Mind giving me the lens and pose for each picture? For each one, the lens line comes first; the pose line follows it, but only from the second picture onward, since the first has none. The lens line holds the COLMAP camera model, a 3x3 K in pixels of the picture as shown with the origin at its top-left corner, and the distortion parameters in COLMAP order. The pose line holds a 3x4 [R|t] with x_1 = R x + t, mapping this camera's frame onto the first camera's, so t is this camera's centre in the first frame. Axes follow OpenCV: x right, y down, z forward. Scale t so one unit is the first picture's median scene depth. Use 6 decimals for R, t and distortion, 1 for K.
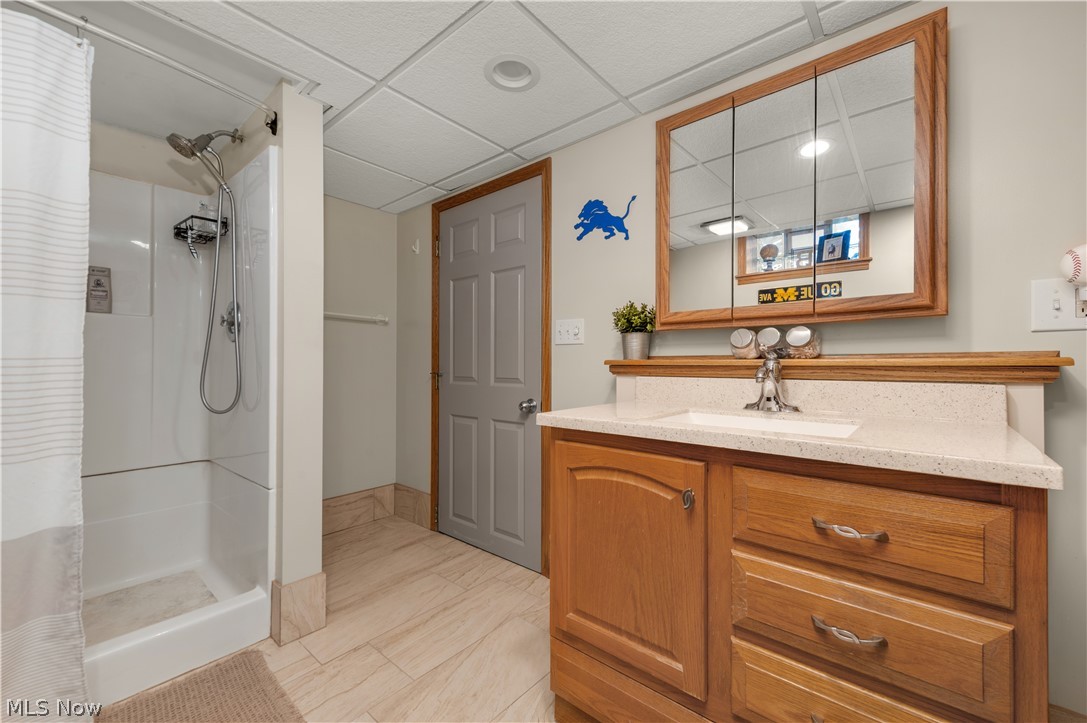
lens RADIAL K [[429.5, 0, 548.0], [0, 429.5, 365.1], [0, 0, 1]] dist [0.006167, -0.001571]
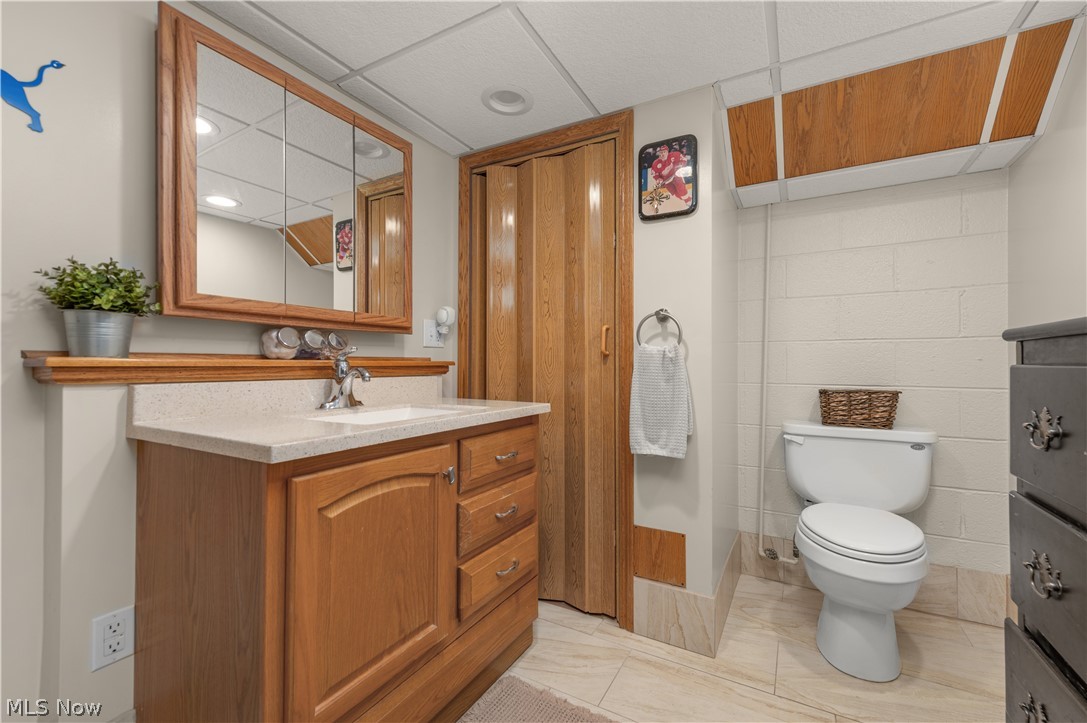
lens RADIAL K [[429.5, 0, 578.3], [0, 429.5, 362.0], [0, 0, 1]] dist [0.006167, -0.001571]
pose [[-0.219299, 0.002478, 0.975655, -0.789754], [-0.000631, 0.999996, -0.002682, -0.008372], [-0.975658, -0.001203, -0.219296, 0.755684]]
